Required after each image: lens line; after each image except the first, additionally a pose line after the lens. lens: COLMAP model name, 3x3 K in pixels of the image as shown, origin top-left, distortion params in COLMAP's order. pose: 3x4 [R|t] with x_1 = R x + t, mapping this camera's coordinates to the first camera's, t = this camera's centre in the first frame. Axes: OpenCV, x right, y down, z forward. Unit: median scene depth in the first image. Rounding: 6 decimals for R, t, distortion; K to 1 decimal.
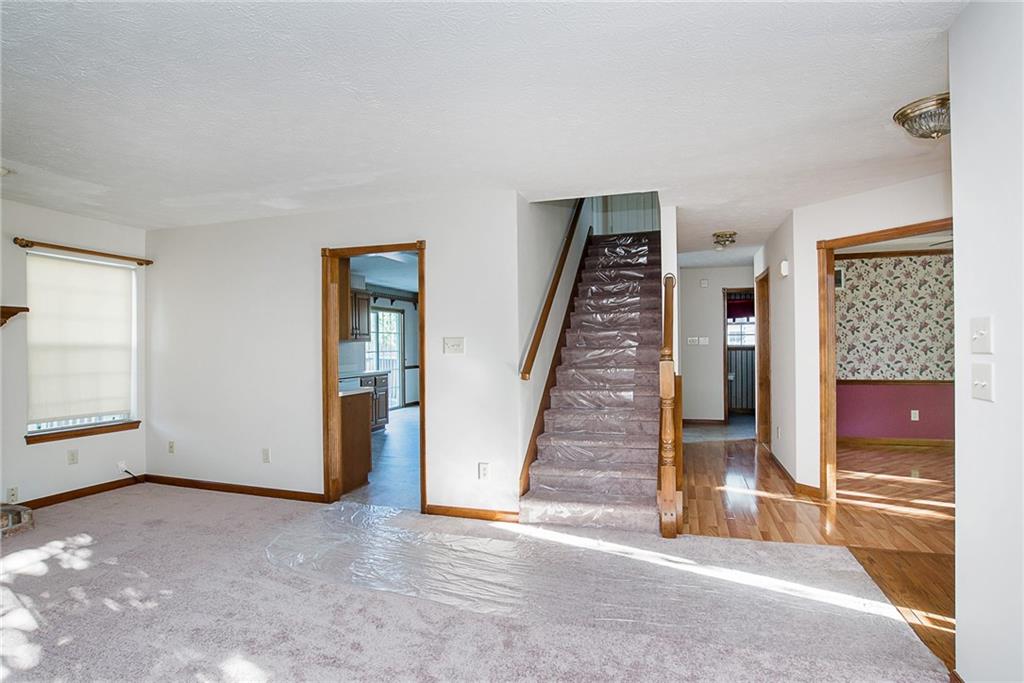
lens RADIAL K [[522.7, 0, 512.0], [0, 522.7, 341.5], [0, 0, 1]] dist [-0.059978, 0.026963]
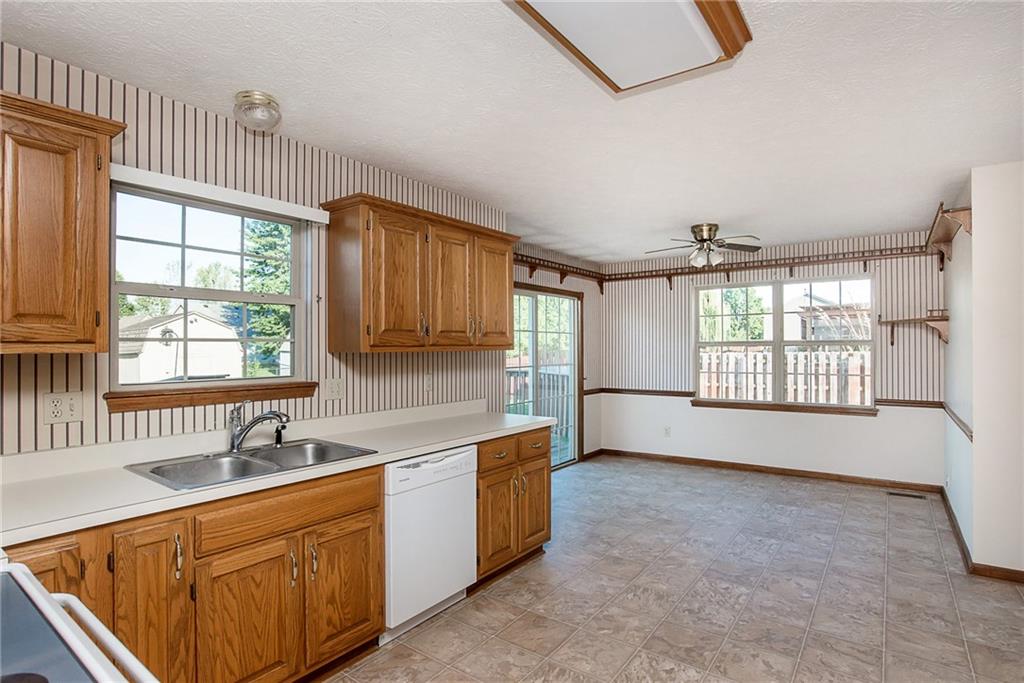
lens RADIAL K [[531.5, 0, 492.0], [0, 531.5, 345.2], [0, 0, 1]] dist [-0.002417, 0.000655]
pose [[0.937283, 0.005126, -0.348532, -0.096600], [-0.005583, 0.999984, -0.000308, -0.001730], [0.348525, 0.002234, 0.937297, 0.416487]]
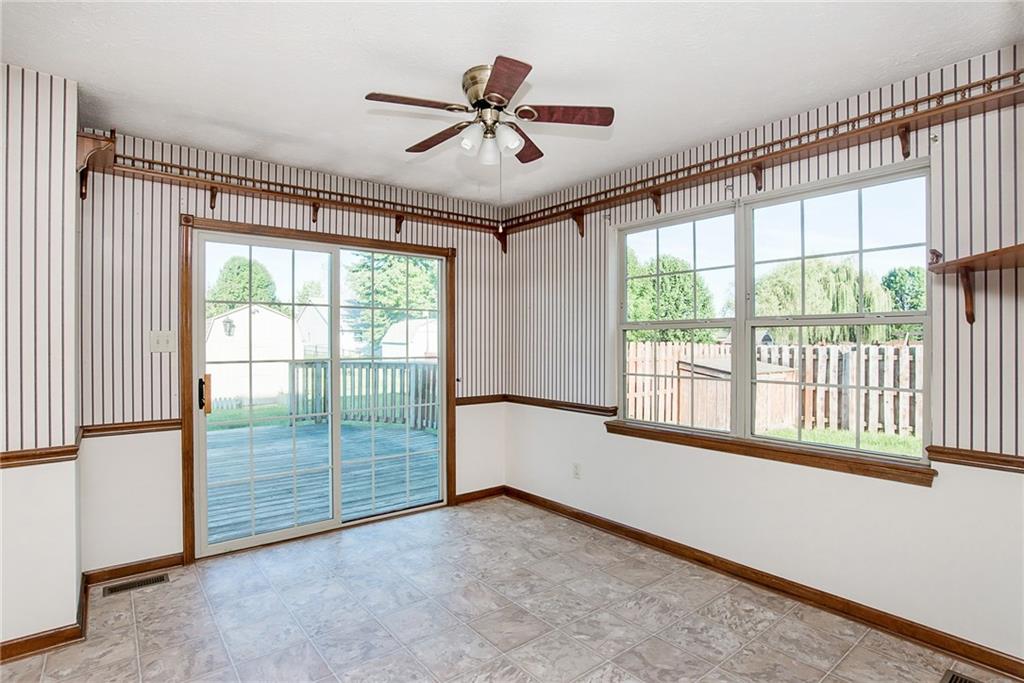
lens RADIAL K [[511.6, 0, 512.0], [0, 511.6, 341.5], [0, 0, 1]] dist [-0.001420, -0.000119]
pose [[0.813410, 0.010990, -0.581587, 0.045072], [-0.007636, 0.999937, 0.008215, 0.003184], [0.581641, -0.002241, 0.813443, 0.729219]]
